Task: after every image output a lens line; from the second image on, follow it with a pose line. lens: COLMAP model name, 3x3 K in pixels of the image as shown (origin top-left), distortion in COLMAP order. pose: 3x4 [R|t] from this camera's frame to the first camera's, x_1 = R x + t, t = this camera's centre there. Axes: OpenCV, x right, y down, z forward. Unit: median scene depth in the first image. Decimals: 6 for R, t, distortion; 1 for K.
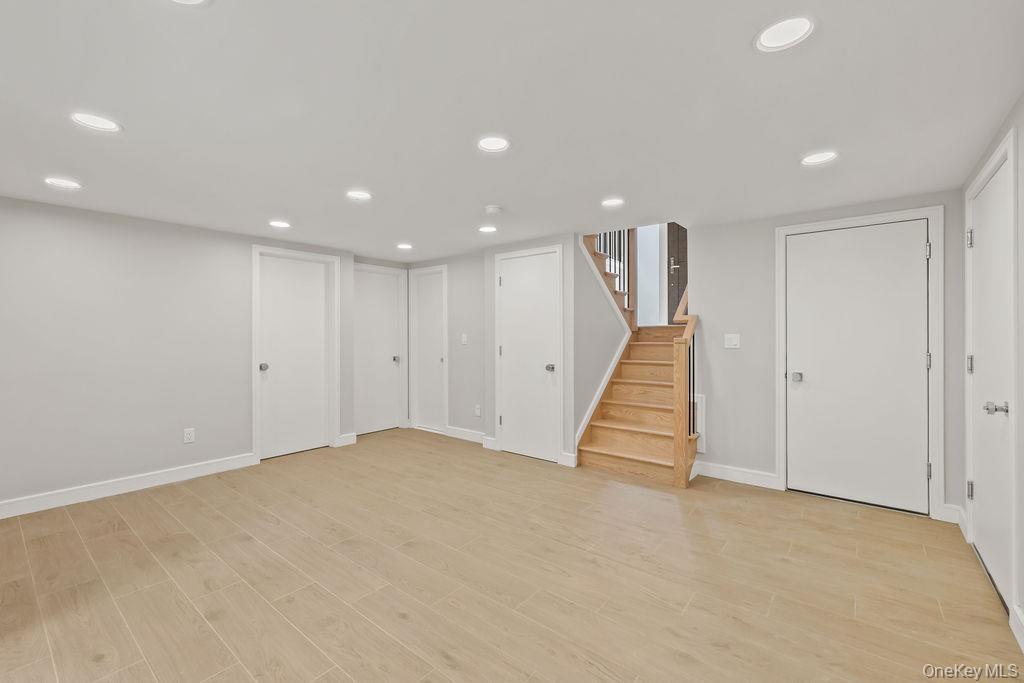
lens RADIAL K [[429.3, 0, 514.7], [0, 429.3, 332.1], [0, 0, 1]] dist [0.002863, 0.000487]
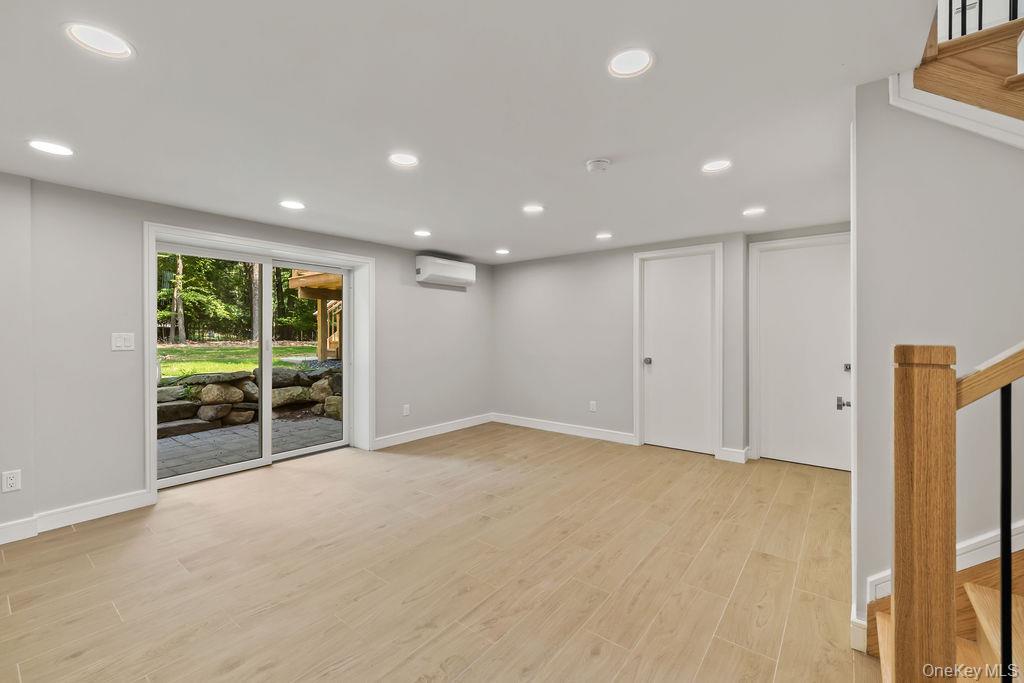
lens RADIAL K [[429.3, 0, 499.0], [0, 429.3, 336.1], [0, 0, 1]] dist [0.002863, 0.000487]
pose [[0.002641, 0.008827, -0.999958, 0.772550], [0.007242, 0.999935, 0.008846, 0.005579], [0.999970, -0.007265, 0.002576, 0.910898]]
